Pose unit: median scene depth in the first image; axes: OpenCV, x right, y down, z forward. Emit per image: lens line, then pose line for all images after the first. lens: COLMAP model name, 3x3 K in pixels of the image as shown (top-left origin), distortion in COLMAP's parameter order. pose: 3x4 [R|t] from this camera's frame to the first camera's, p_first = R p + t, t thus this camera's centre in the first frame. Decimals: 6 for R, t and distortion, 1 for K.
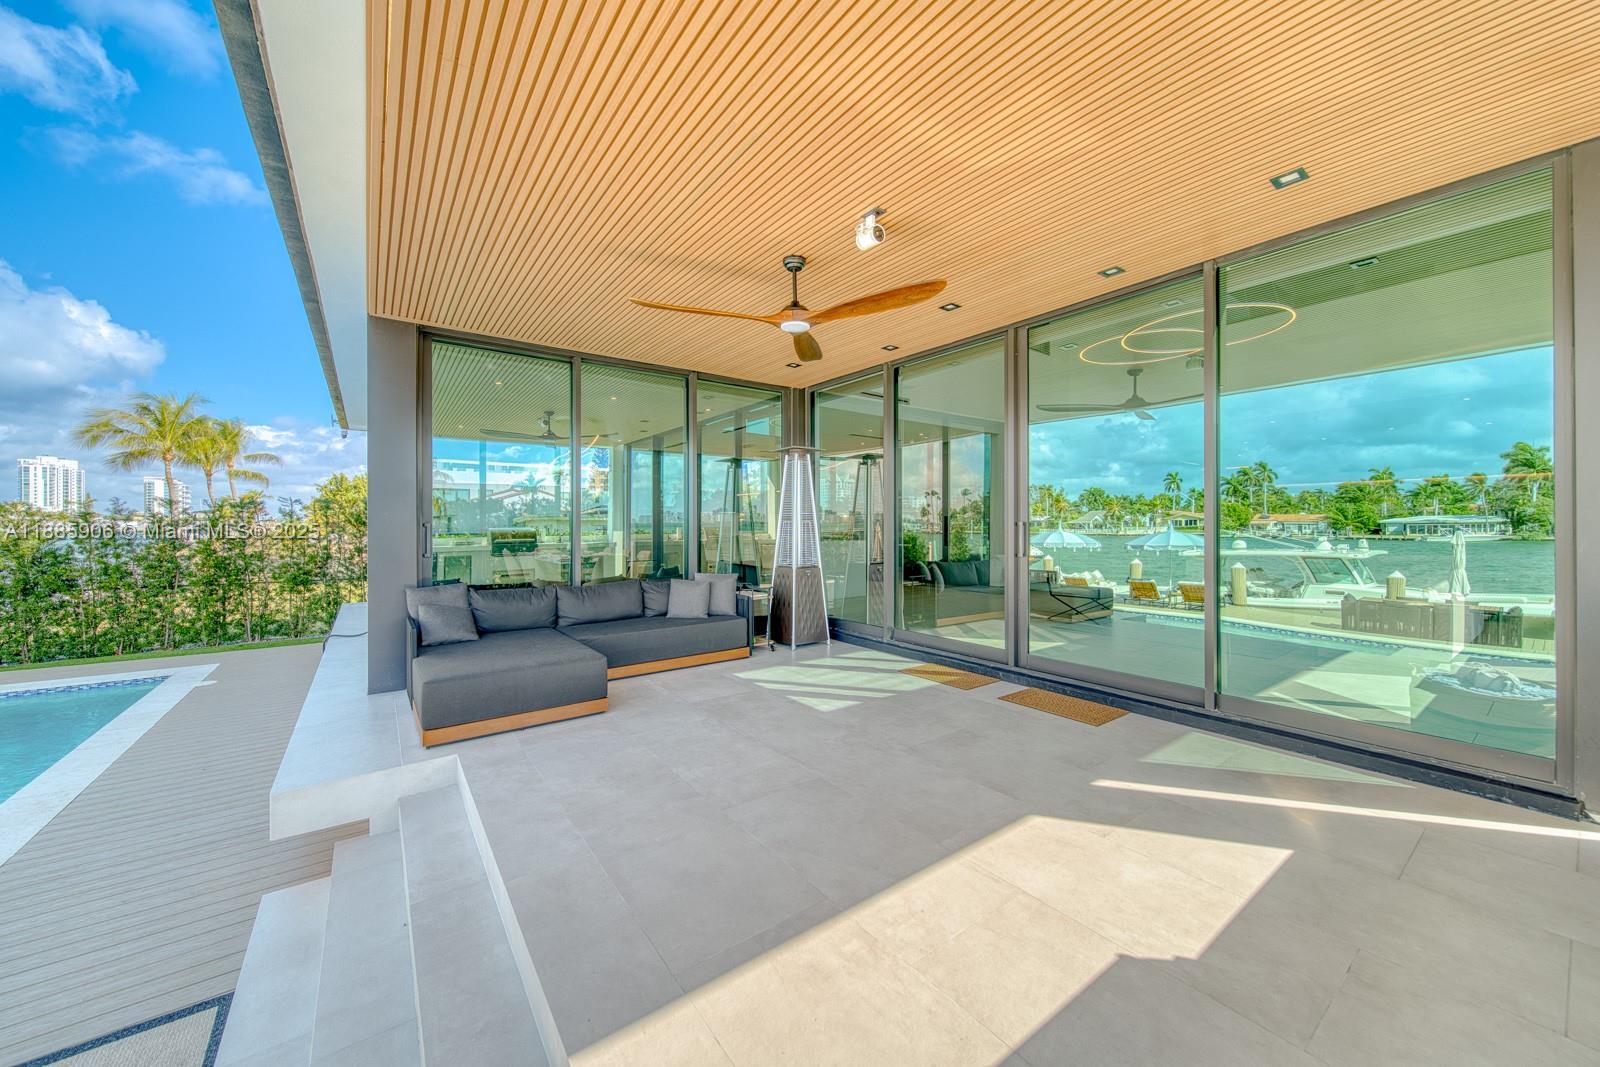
lens RADIAL K [[568.0, 0, 792.5], [0, 568.0, 528.3], [0, 0, 1]] dist [-0.001440, 0.000089]
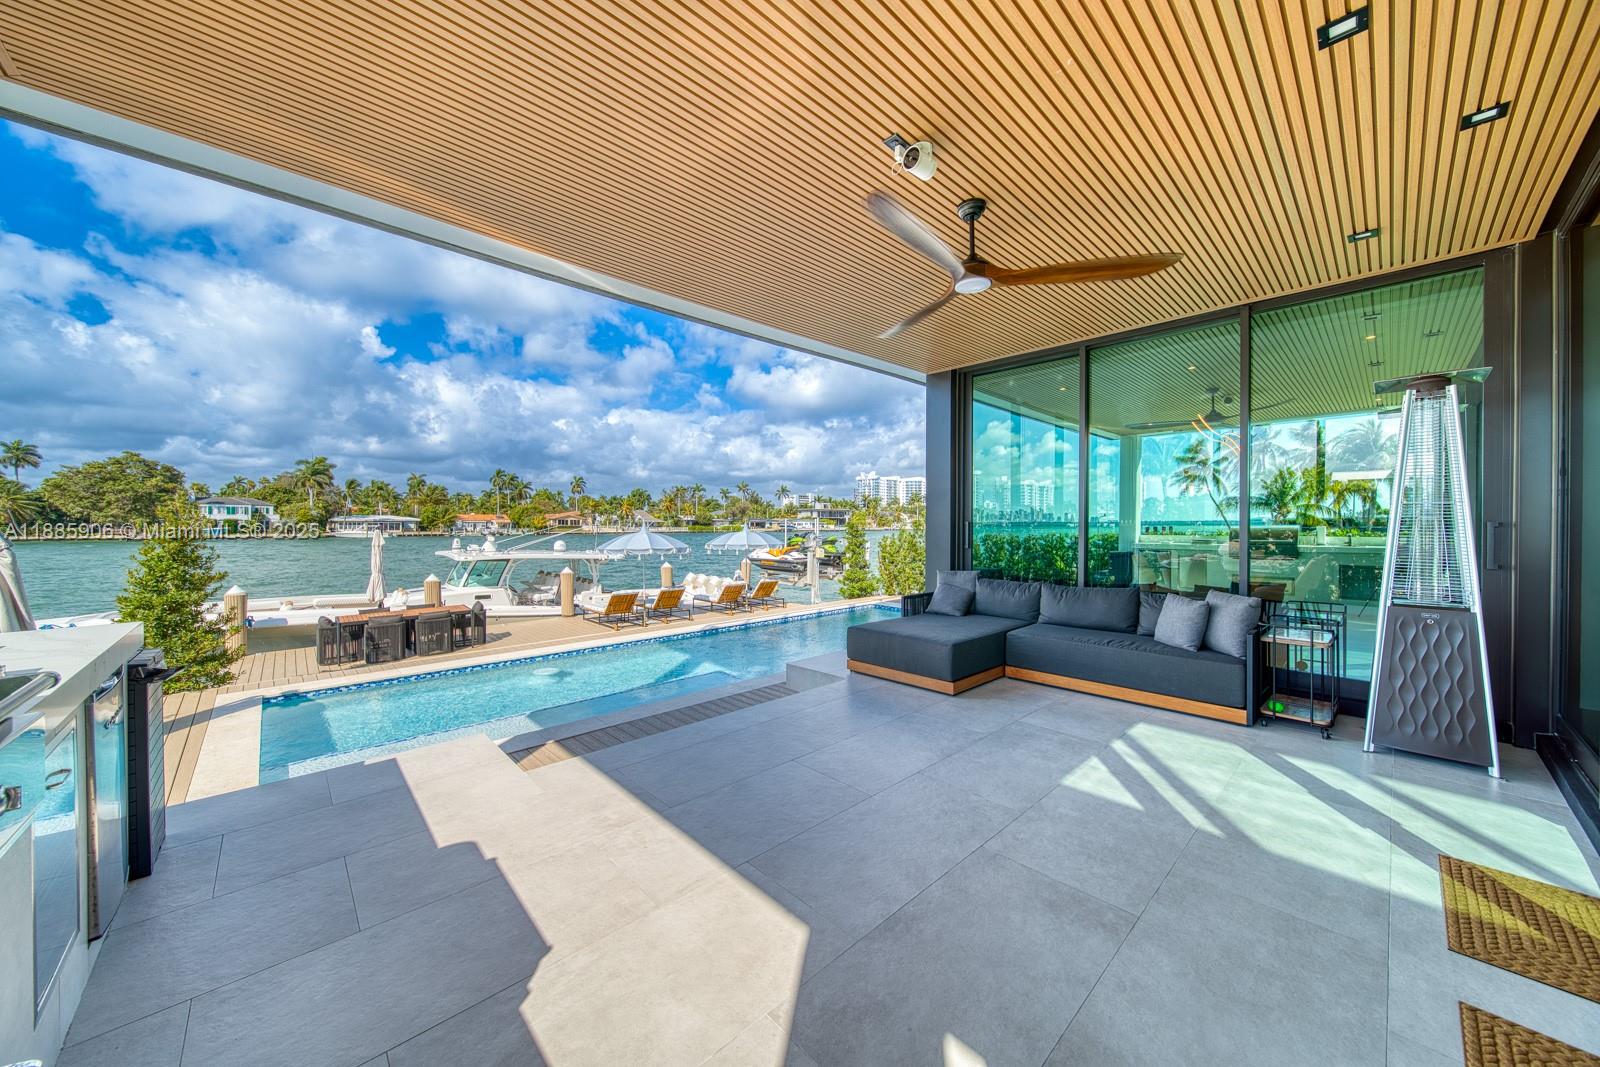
lens RADIAL K [[559.4, 0, 791.1], [0, 559.4, 525.1], [0, 0, 1]] dist [0.000515, -0.000196]
pose [[0.127397, 0.007086, -0.991826, 0.695808], [-0.006856, 0.999957, 0.006264, -0.007665], [0.991828, 0.006002, 0.127440, 0.556425]]
